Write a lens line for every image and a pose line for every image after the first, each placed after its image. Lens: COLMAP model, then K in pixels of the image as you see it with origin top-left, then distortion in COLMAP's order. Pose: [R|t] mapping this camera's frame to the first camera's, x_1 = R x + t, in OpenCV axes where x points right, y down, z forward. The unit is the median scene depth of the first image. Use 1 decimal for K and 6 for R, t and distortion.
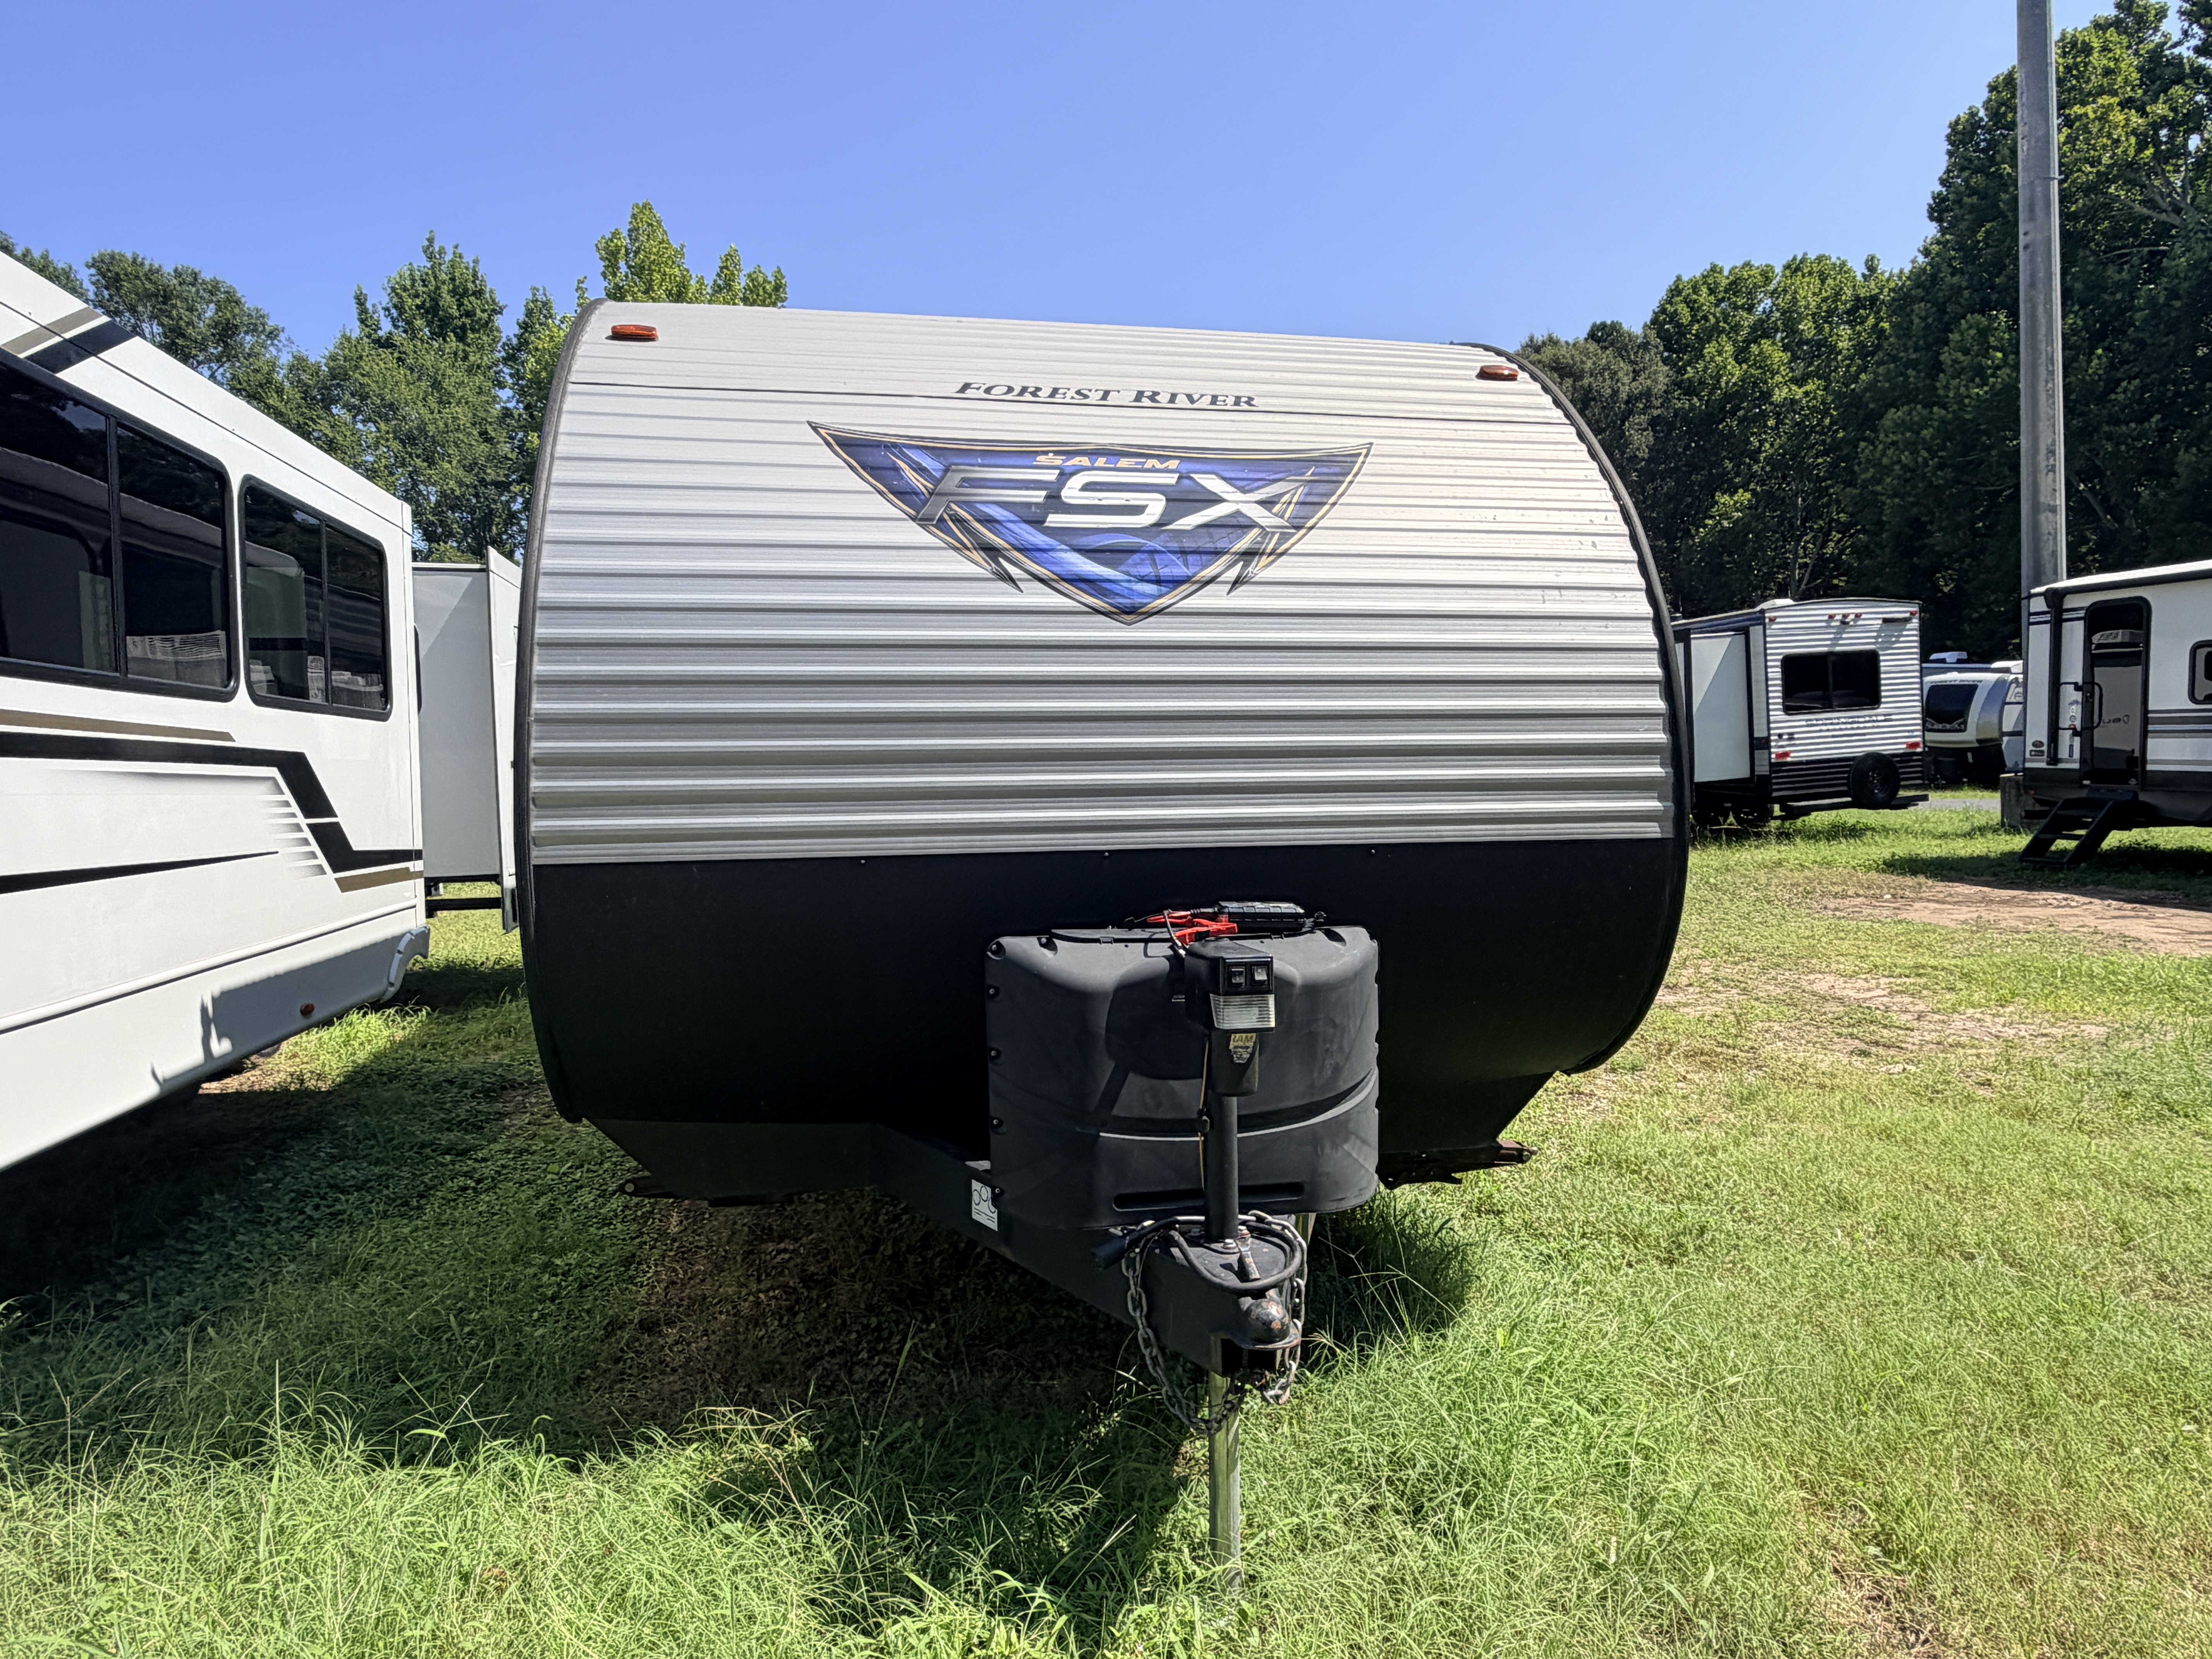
lens RADIAL K [[1342.4, 0, 1113.4], [0, 1342.4, 827.7], [0, 0, 1]] dist [0.000200, -0.001287]
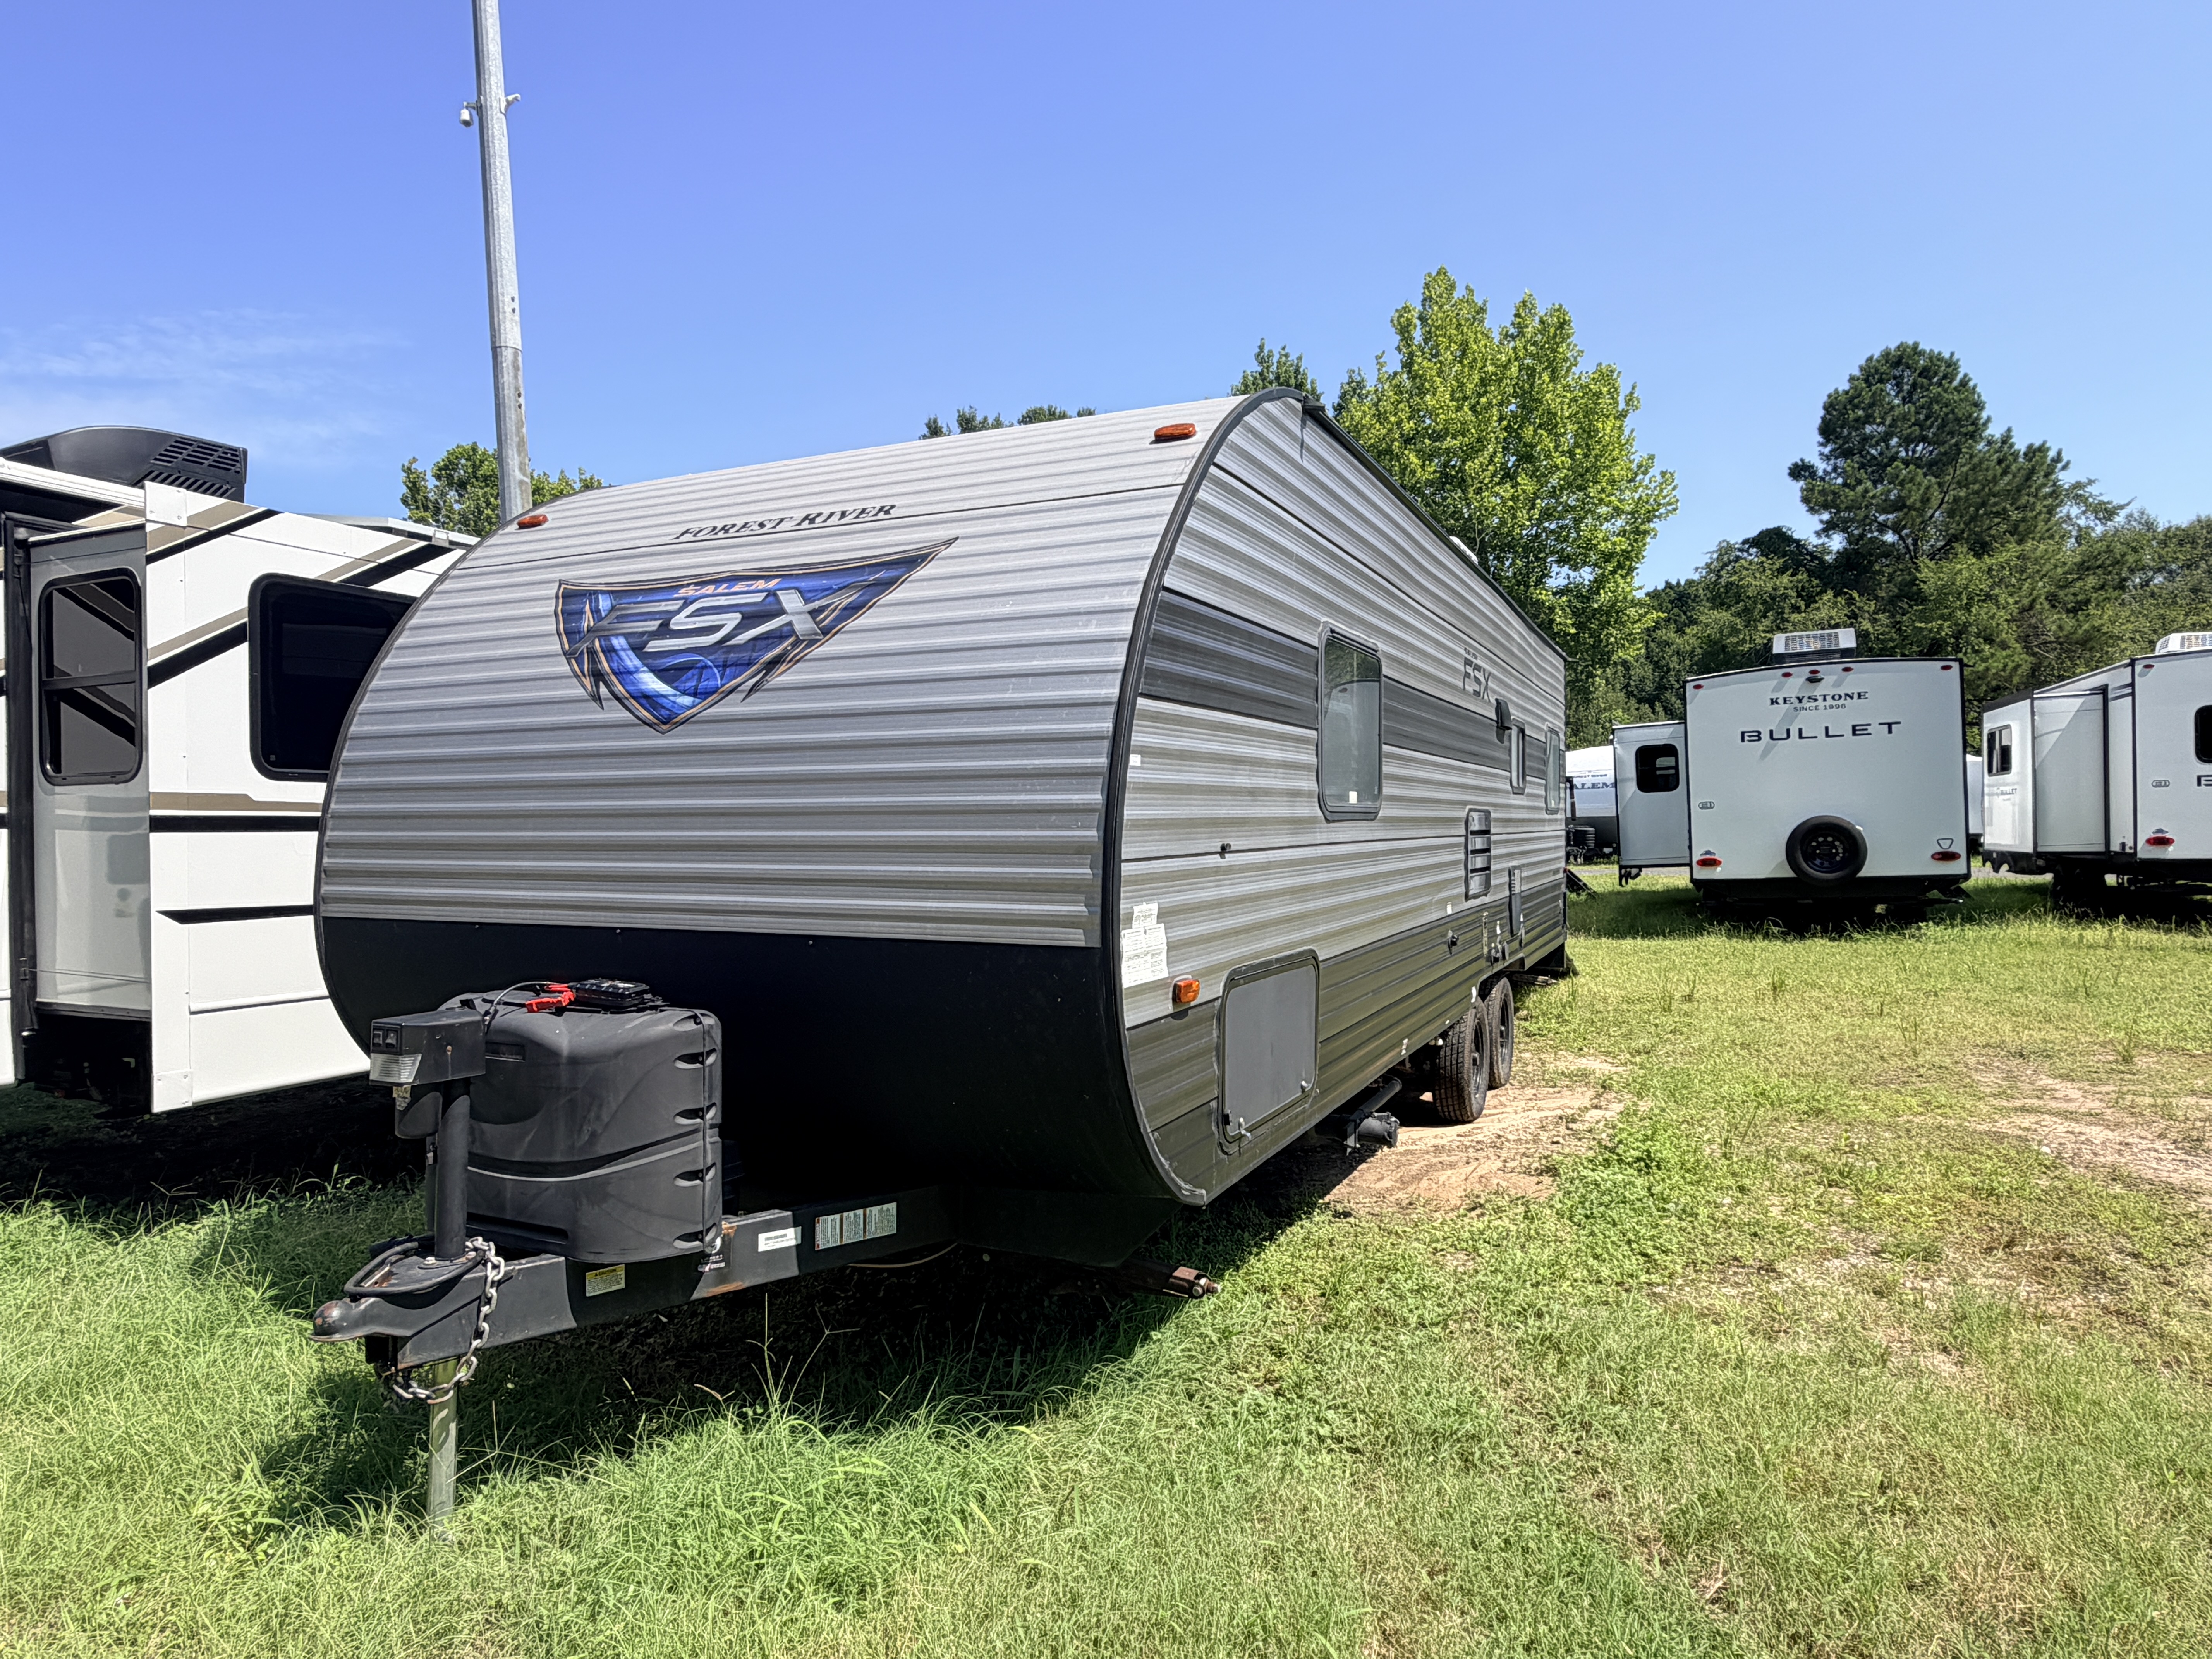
lens RADIAL K [[1342.4, 0, 1113.4], [0, 1342.4, 827.7], [0, 0, 1]] dist [0.000200, -0.001287]
pose [[0.806282, 0.012935, -0.591389, 0.975958], [-0.030536, 0.999338, -0.019774, -0.056301], [0.590742, 0.034002, 0.806144, 0.285378]]
